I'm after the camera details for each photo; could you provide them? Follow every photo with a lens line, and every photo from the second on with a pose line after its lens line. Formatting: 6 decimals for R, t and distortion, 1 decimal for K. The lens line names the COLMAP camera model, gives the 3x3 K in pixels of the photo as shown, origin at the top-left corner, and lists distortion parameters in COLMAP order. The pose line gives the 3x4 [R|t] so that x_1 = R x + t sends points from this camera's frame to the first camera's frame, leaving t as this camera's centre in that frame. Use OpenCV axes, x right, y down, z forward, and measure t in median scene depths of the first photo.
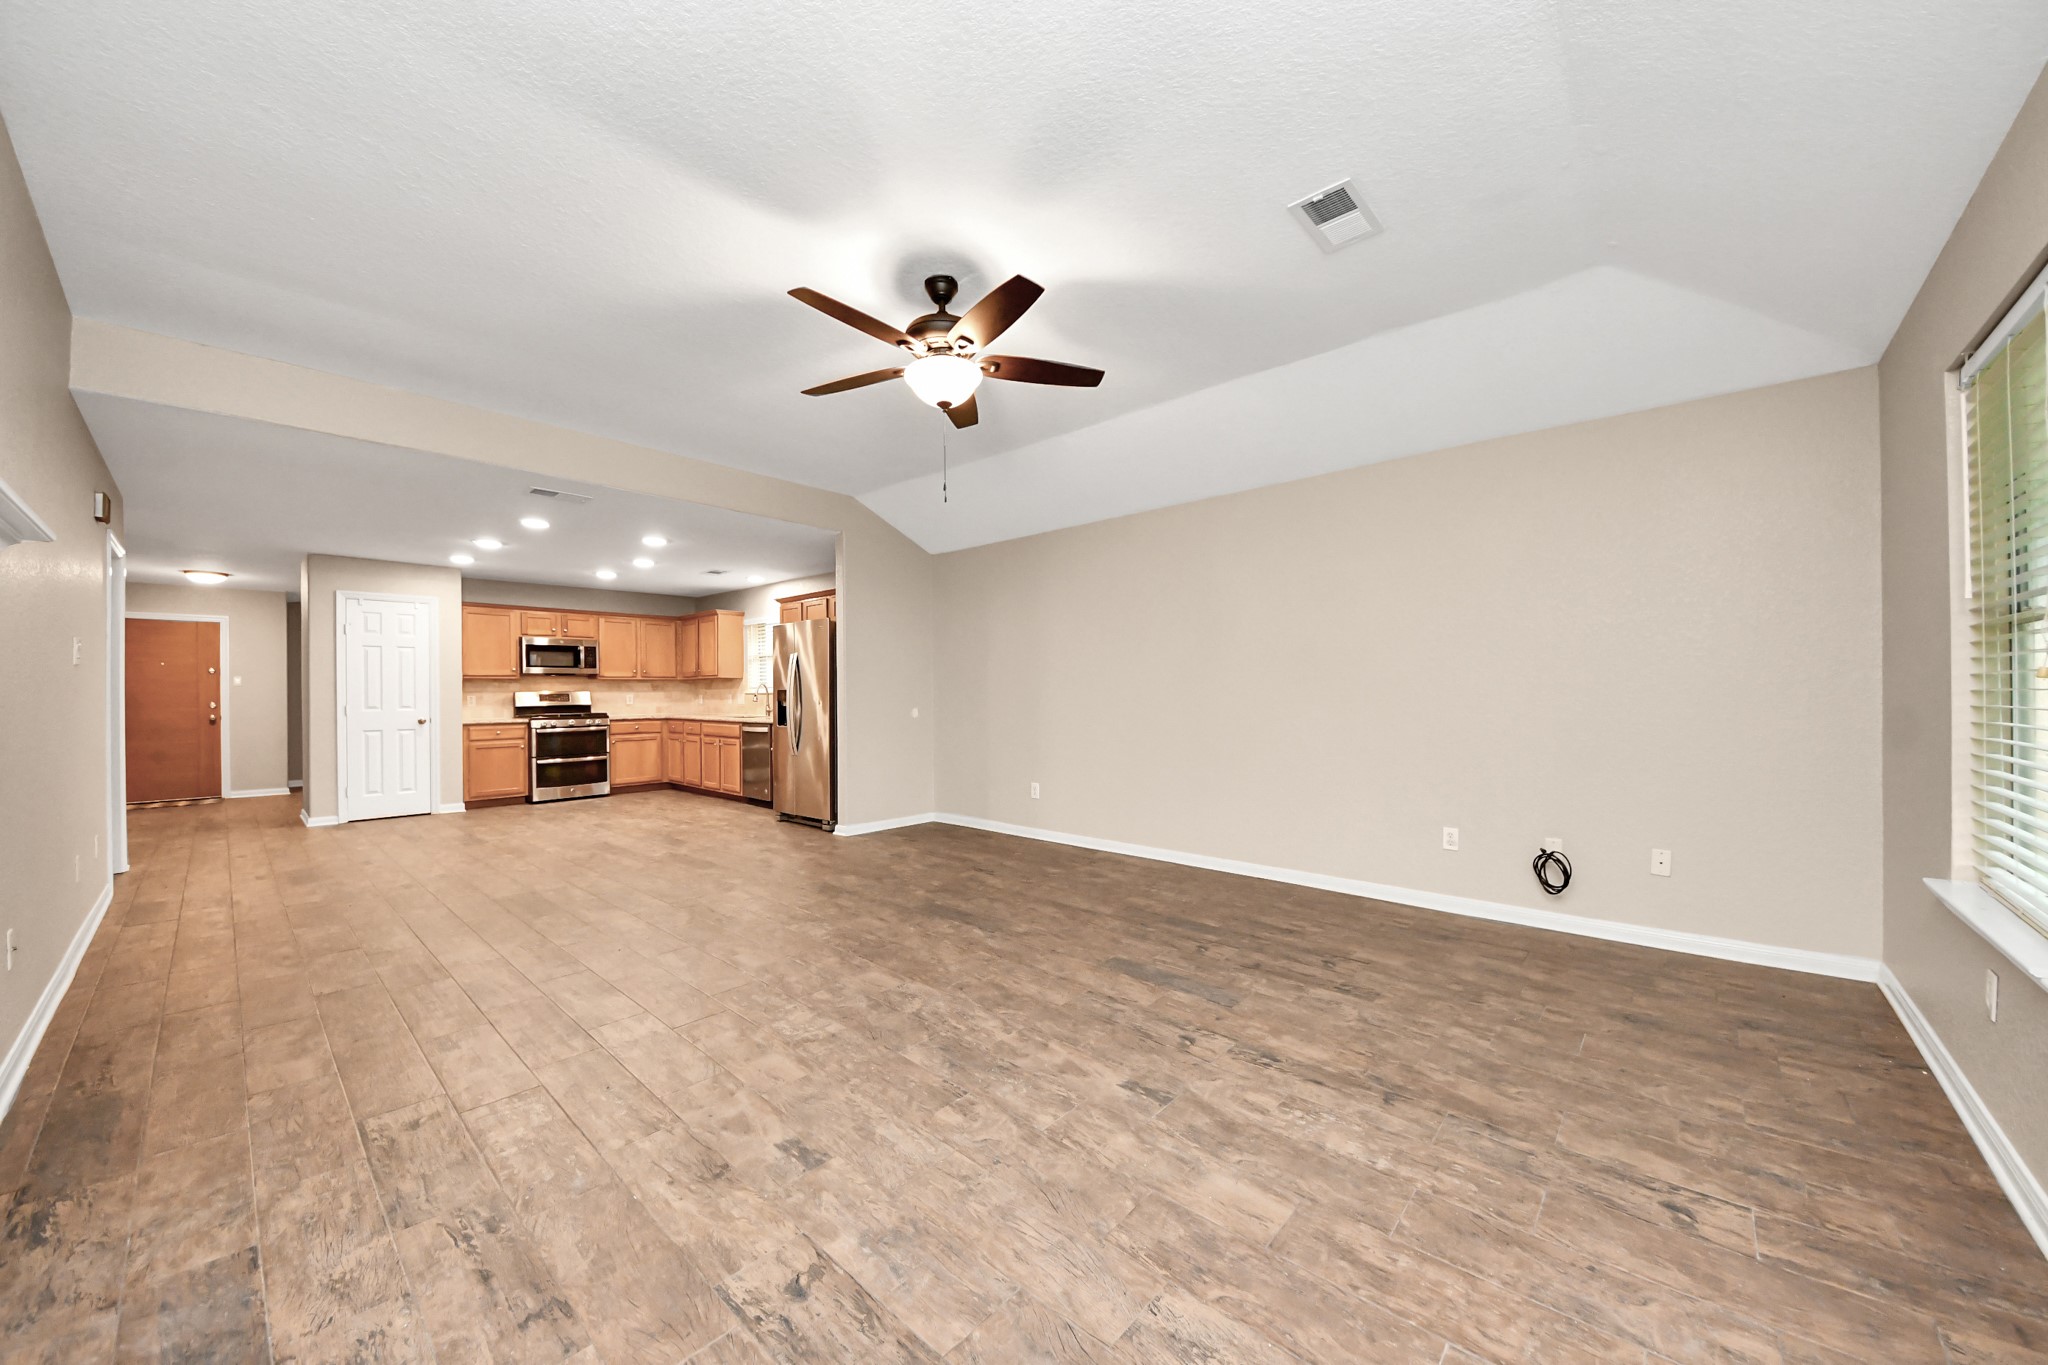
lens RADIAL K [[729.6, 0, 1023.3], [0, 729.6, 688.7], [0, 0, 1]] dist [0.021350, -0.010859]
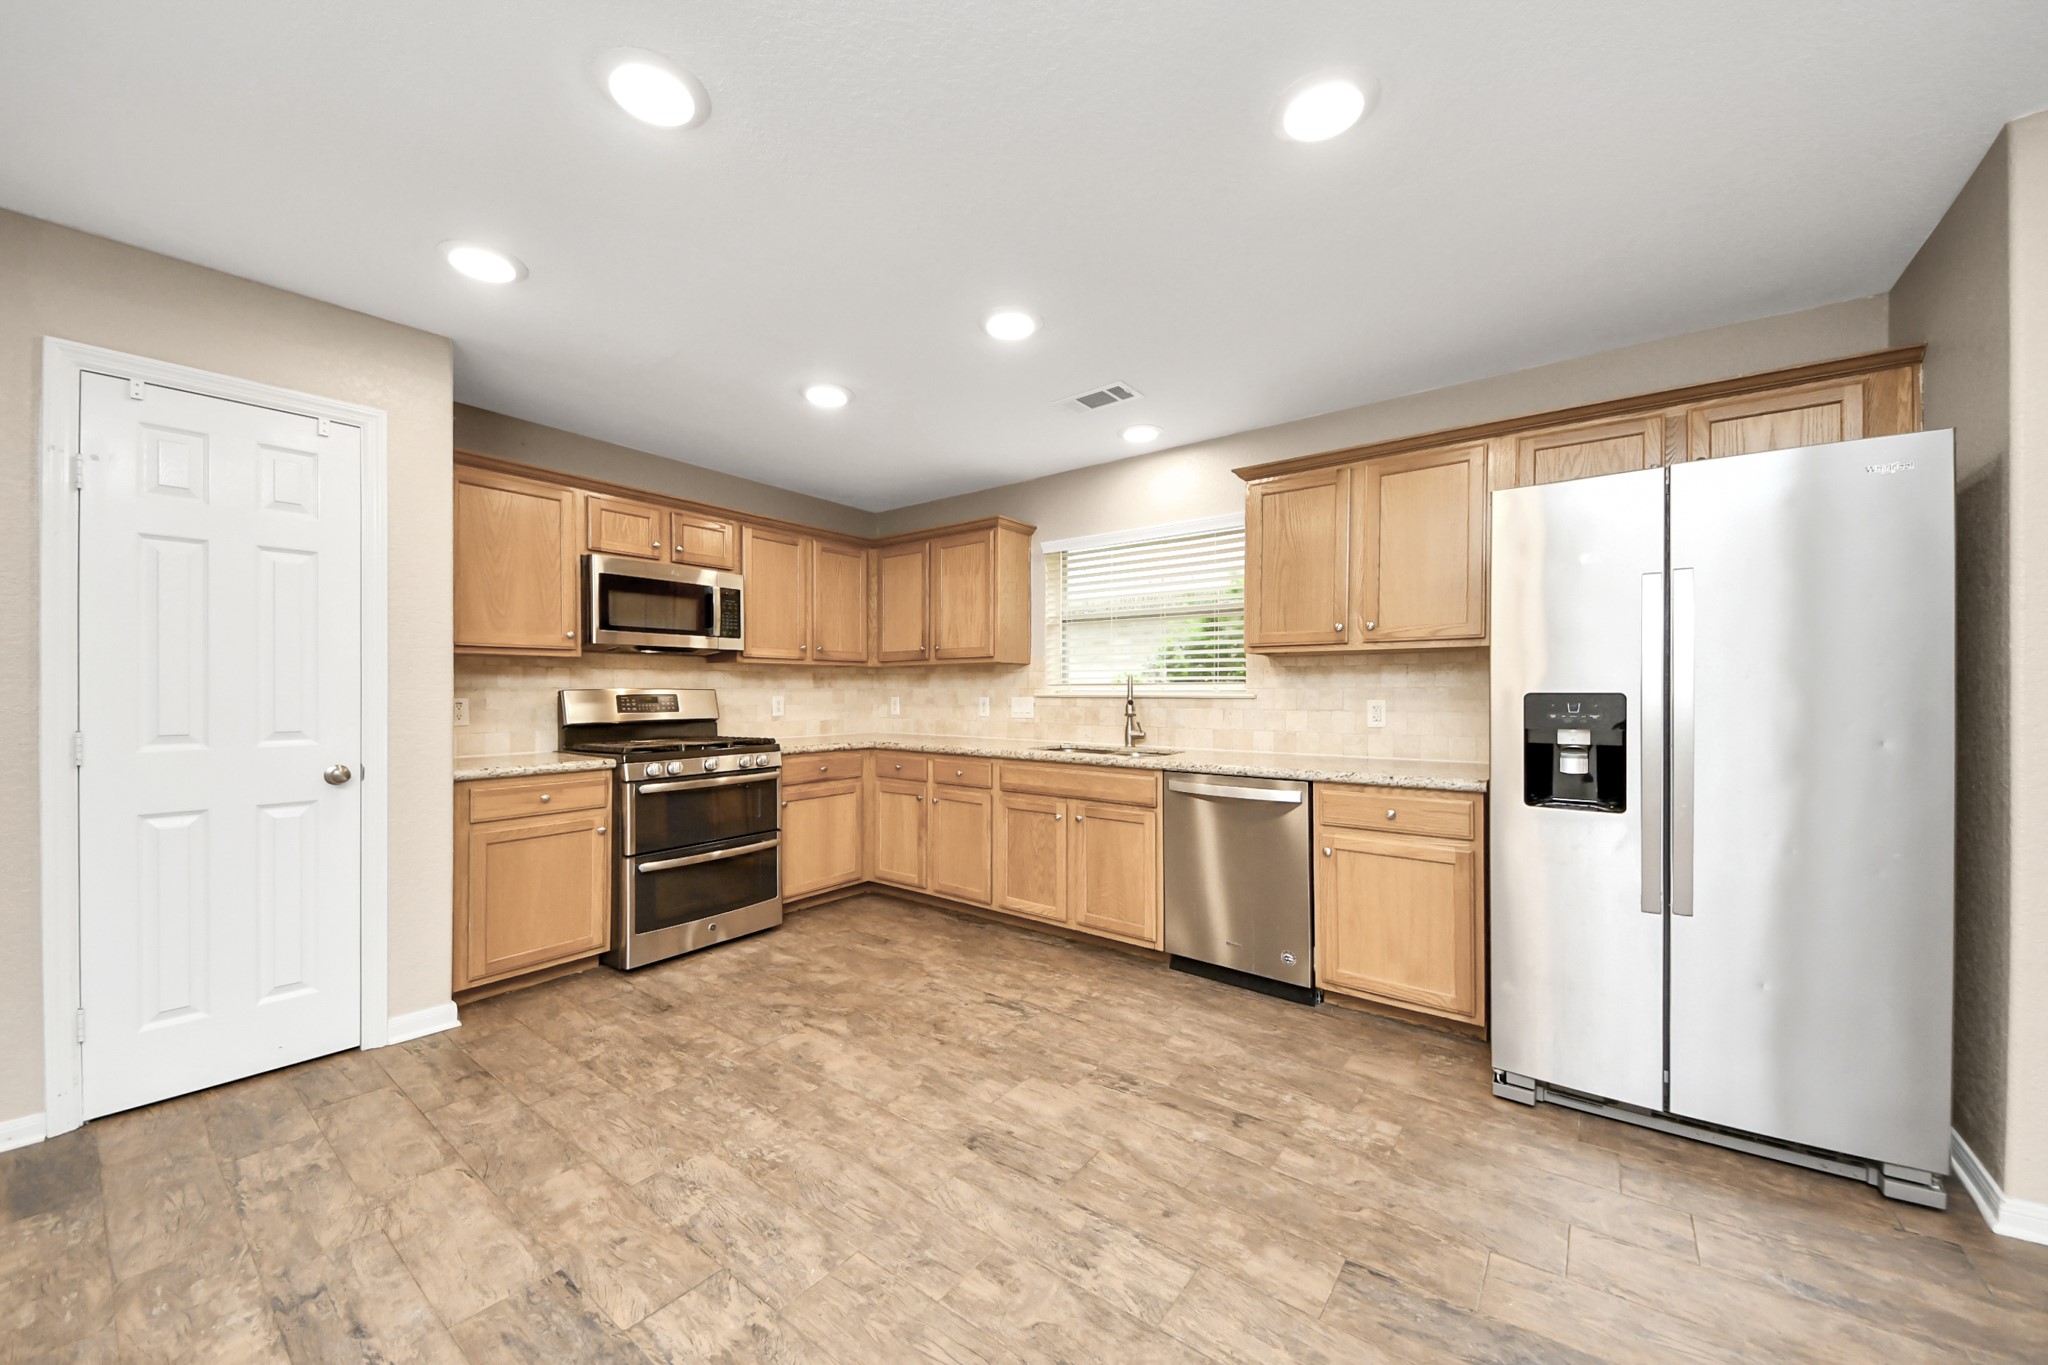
lens RADIAL K [[747.0, 0, 1019.3], [0, 747.0, 685.7], [0, 0, 1]] dist [0.030779, -0.011798]
pose [[0.996695, 0.007960, 0.080845, -1.583858], [-0.007955, 0.999968, -0.000380, 0.001024], [-0.080845, -0.000265, 0.996727, 1.868264]]
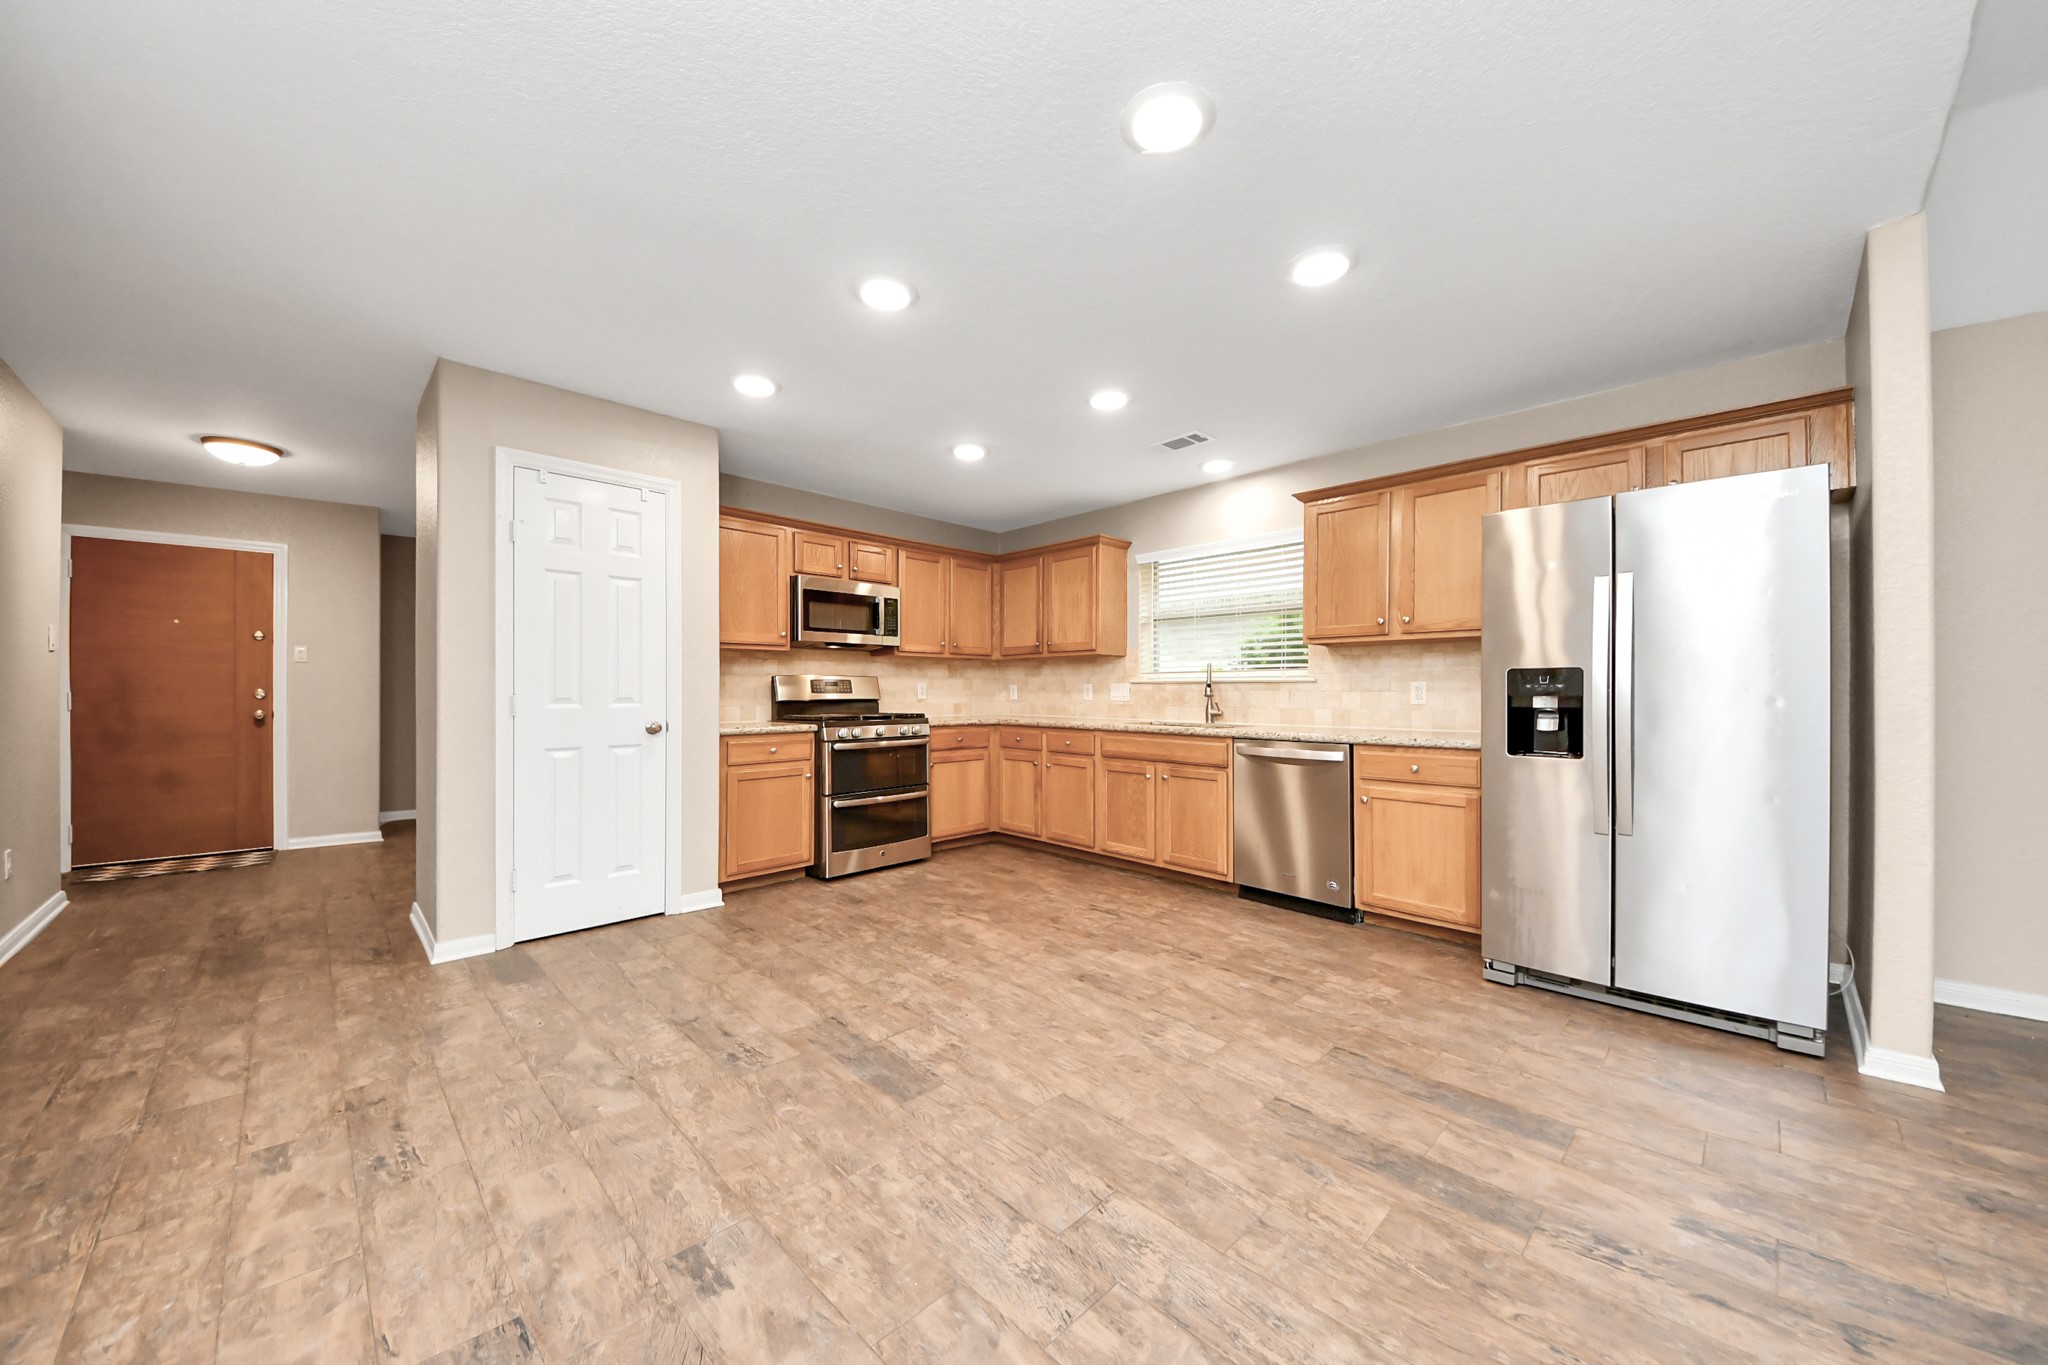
lens RADIAL K [[731.4, 0, 1015.4], [0, 731.4, 686.0], [0, 0, 1]] dist [0.028686, -0.000012]
pose [[0.997994, 0.009043, -0.062660, -1.600085], [-0.009018, 0.999959, 0.000686, 0.036812], [0.062664, -0.000120, 0.998035, 1.522636]]
